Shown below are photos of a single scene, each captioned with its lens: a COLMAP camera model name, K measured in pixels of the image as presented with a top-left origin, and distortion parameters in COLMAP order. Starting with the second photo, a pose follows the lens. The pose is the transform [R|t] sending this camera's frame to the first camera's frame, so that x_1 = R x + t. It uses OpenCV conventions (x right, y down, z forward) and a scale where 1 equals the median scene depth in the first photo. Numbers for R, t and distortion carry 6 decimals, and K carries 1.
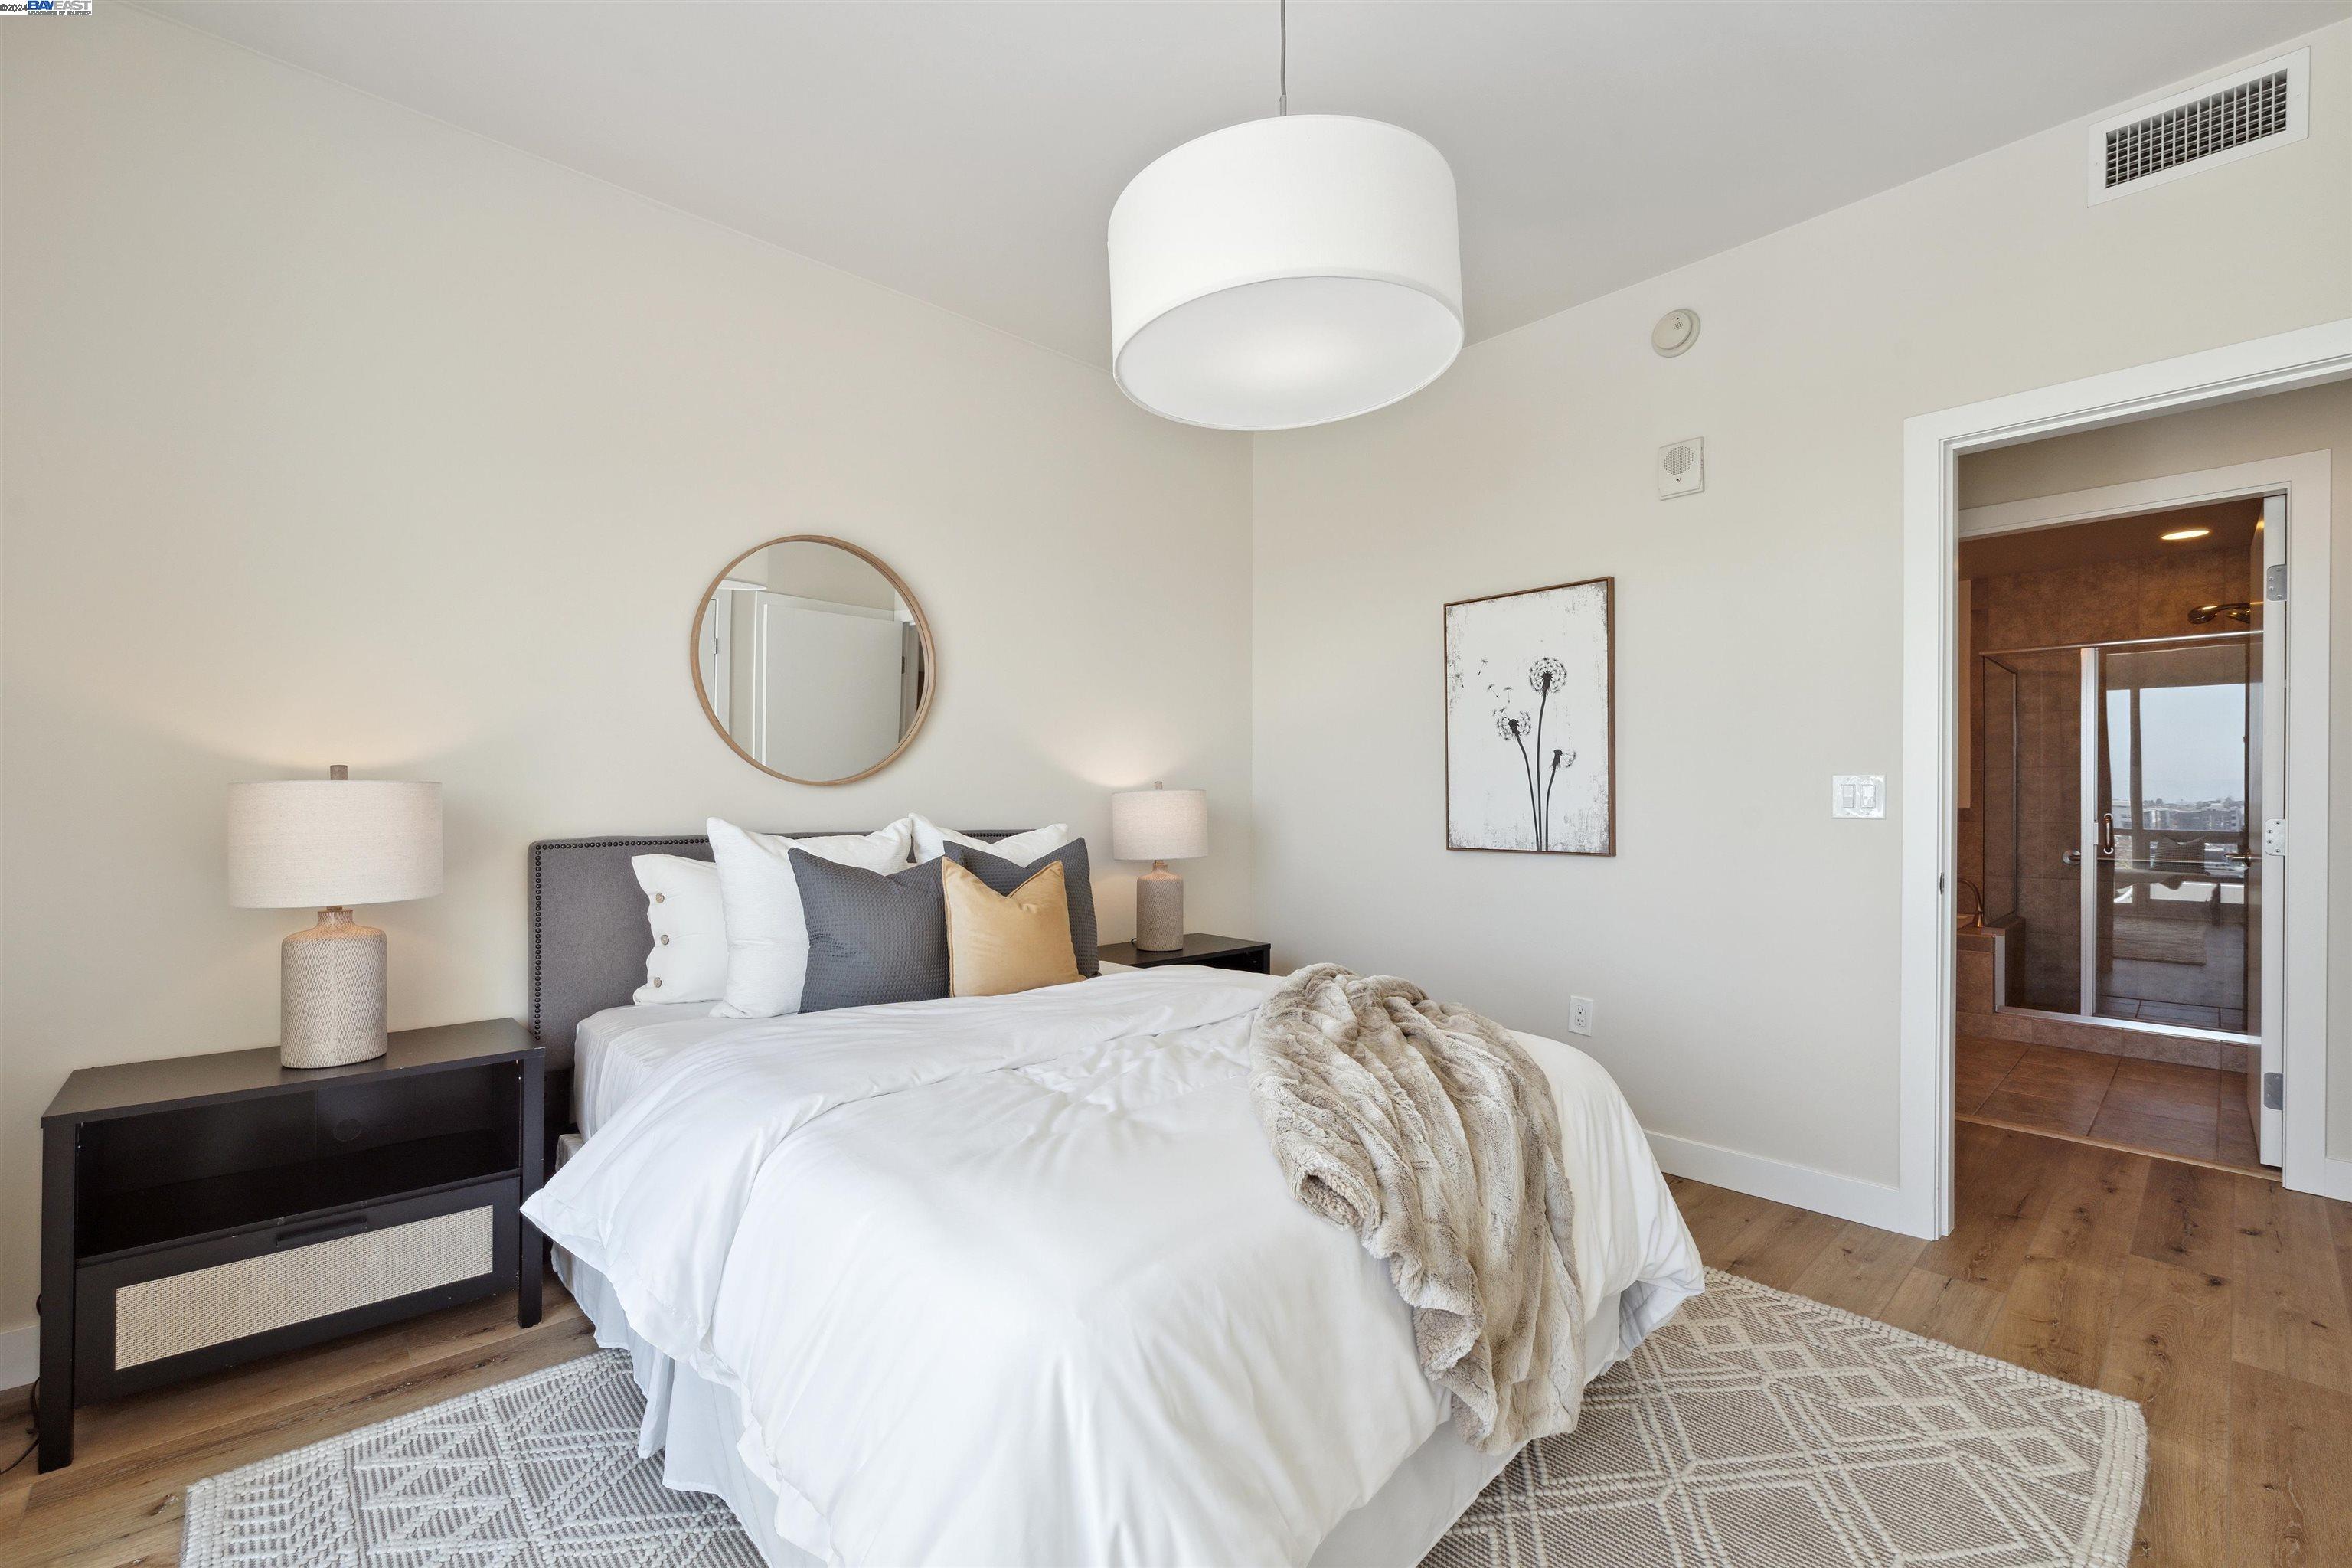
lens RADIAL K [[992.2, 0, 1181.6], [0, 992.2, 798.2], [0, 0, 1]] dist [-0.001078, 0.000460]
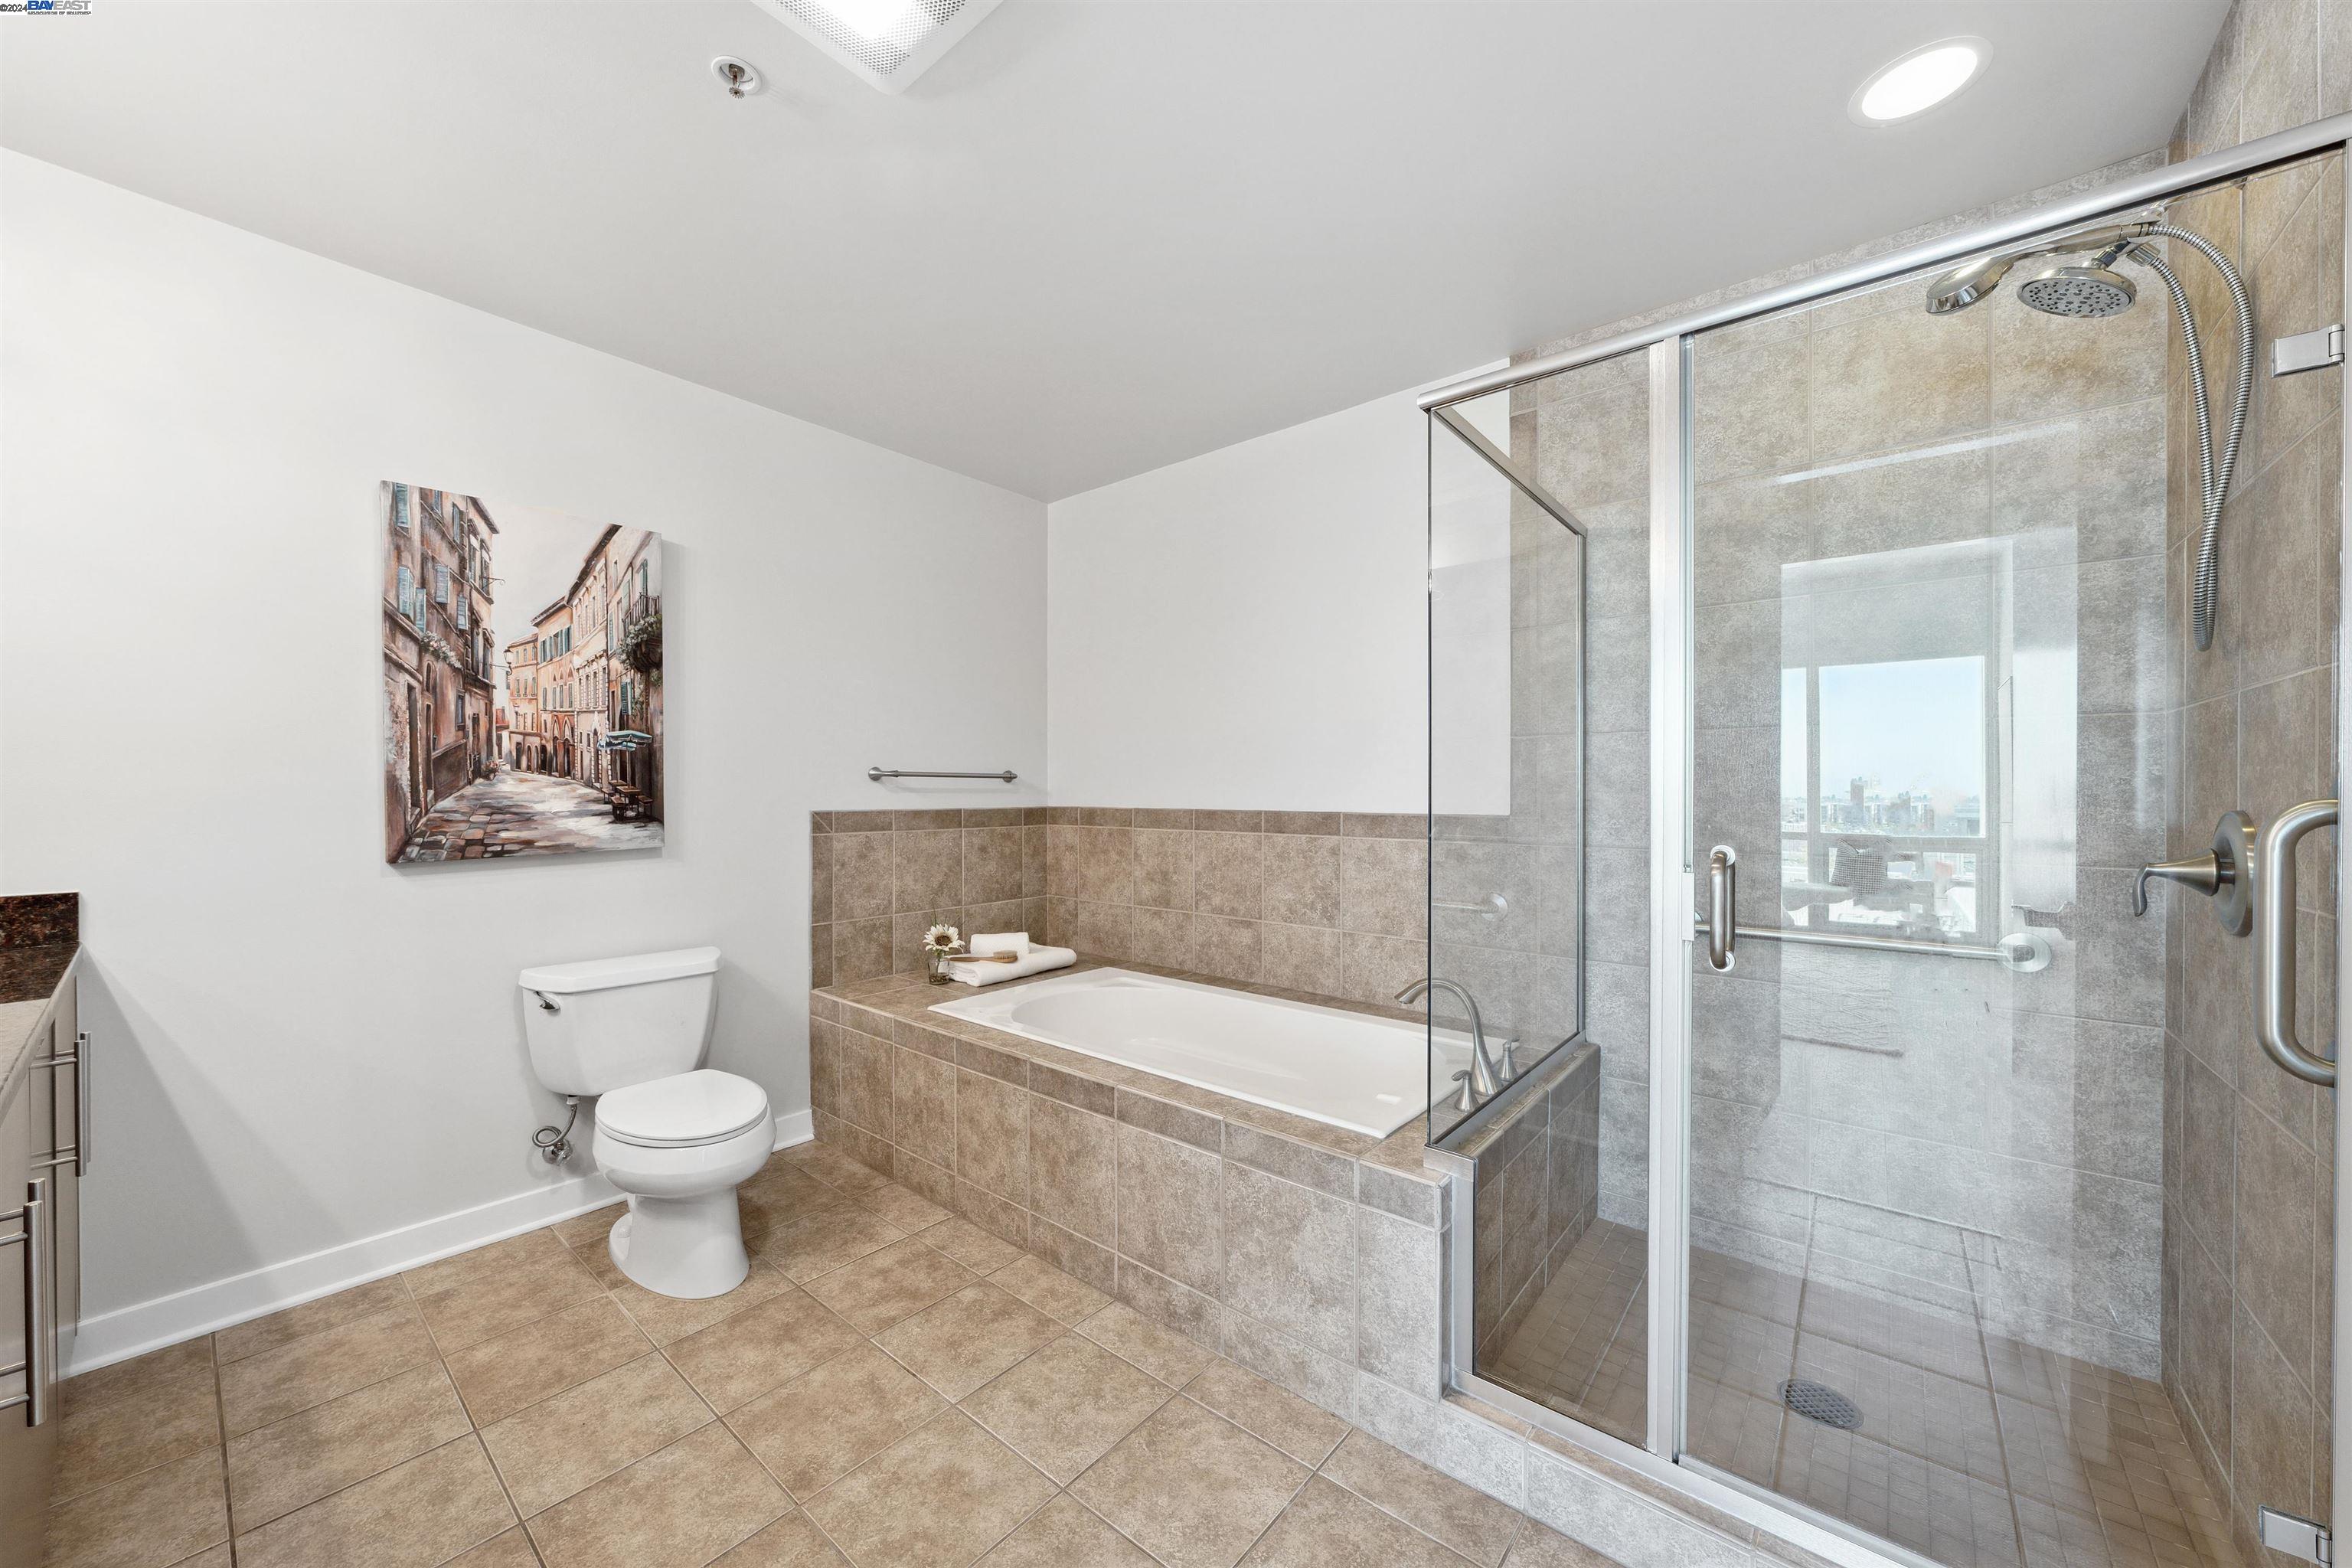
lens RADIAL K [[846.7, 0, 1179.0], [0, 846.7, 799.4], [0, 0, 1]] dist [-0.005077, 0.000104]
pose [[0.992774, -0.008611, 0.119688, 0.598584], [0.007489, 0.999924, 0.009825, -0.003674], [-0.119763, -0.008857, 0.992763, 0.616434]]
